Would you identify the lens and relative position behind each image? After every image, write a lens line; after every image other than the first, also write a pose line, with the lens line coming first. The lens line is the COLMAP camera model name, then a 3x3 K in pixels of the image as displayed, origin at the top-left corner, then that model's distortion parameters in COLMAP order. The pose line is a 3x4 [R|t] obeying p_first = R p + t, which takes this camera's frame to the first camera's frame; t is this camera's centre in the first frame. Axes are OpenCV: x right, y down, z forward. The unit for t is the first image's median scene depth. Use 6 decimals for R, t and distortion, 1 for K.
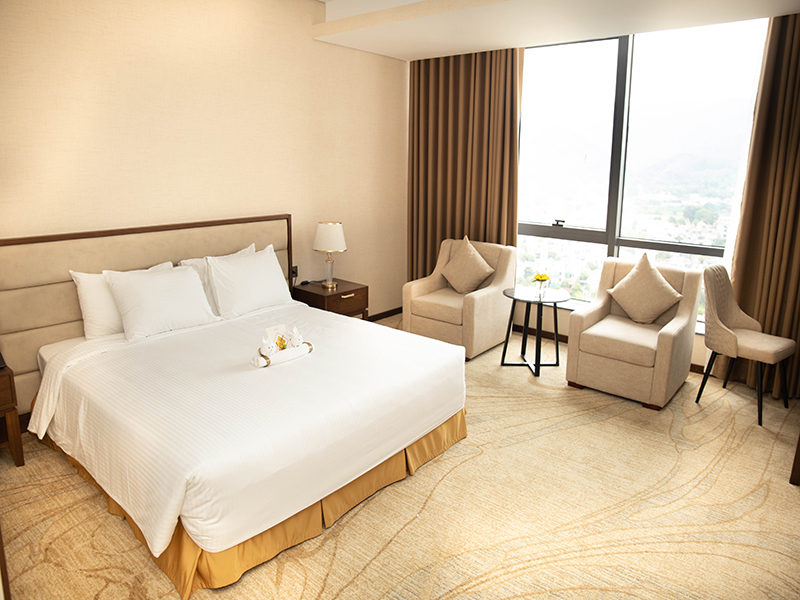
lens RADIAL K [[555.3, 0, 407.3], [0, 555.3, 298.6], [0, 0, 1]] dist [-0.133666, 0.088239]
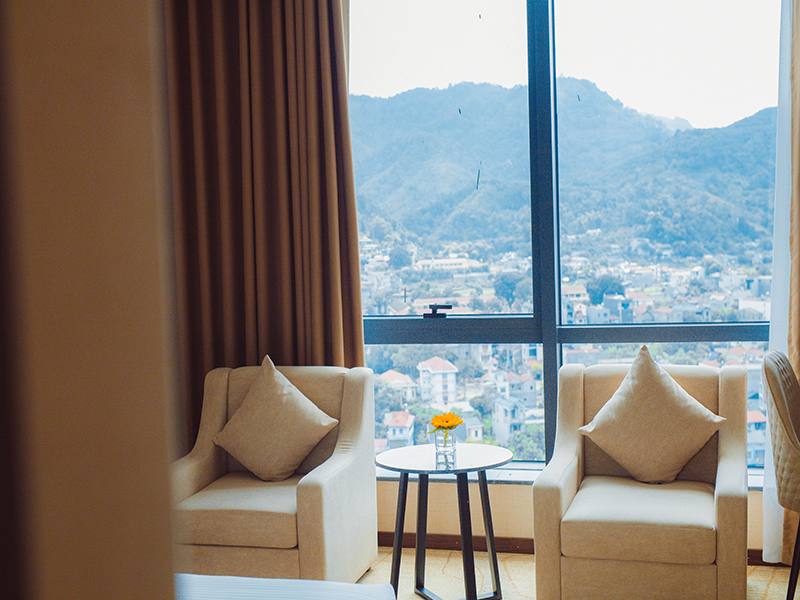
lens RADIAL K [[1125.3, 0, 422.1], [0, 1125.3, 311.8], [0, 0, 1]] dist [0.004896, 0.000000]
pose [[0.913851, -0.084011, 0.397264, -0.179424], [0.146687, 0.980595, -0.130062, -0.007514], [-0.378628, 0.177131, 0.908441, 0.090662]]
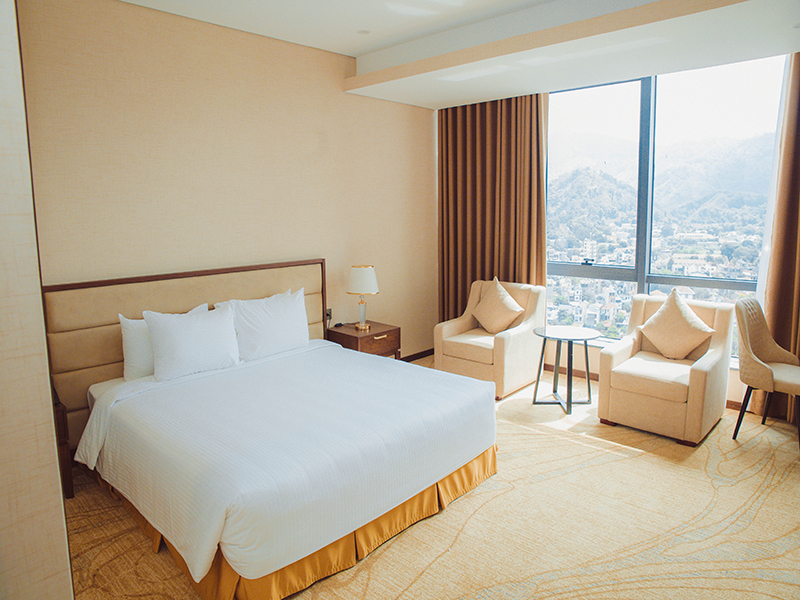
lens RADIAL K [[555.3, 0, 404.2], [0, 555.3, 307.1], [0, 0, 1]] dist [-0.133666, 0.088239]
pose [[0.997719, -0.015572, -0.065681, 0.005339], [0.011189, 0.997718, -0.066590, 0.010610], [0.066568, 0.065703, 0.995616, -0.024170]]
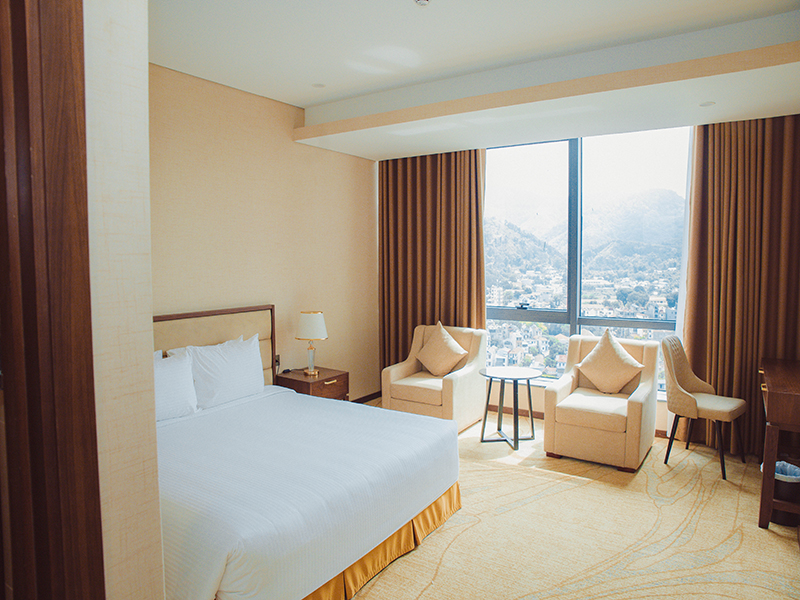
lens RADIAL K [[555.3, 0, 409.4], [0, 555.3, 318.5], [0, 0, 1]] dist [-0.133666, 0.088239]
pose [[0.993891, -0.029987, 0.106215, -0.076330], [0.043421, 0.991013, -0.126520, 0.017272], [-0.101466, 0.130359, 0.986261, -0.053624]]
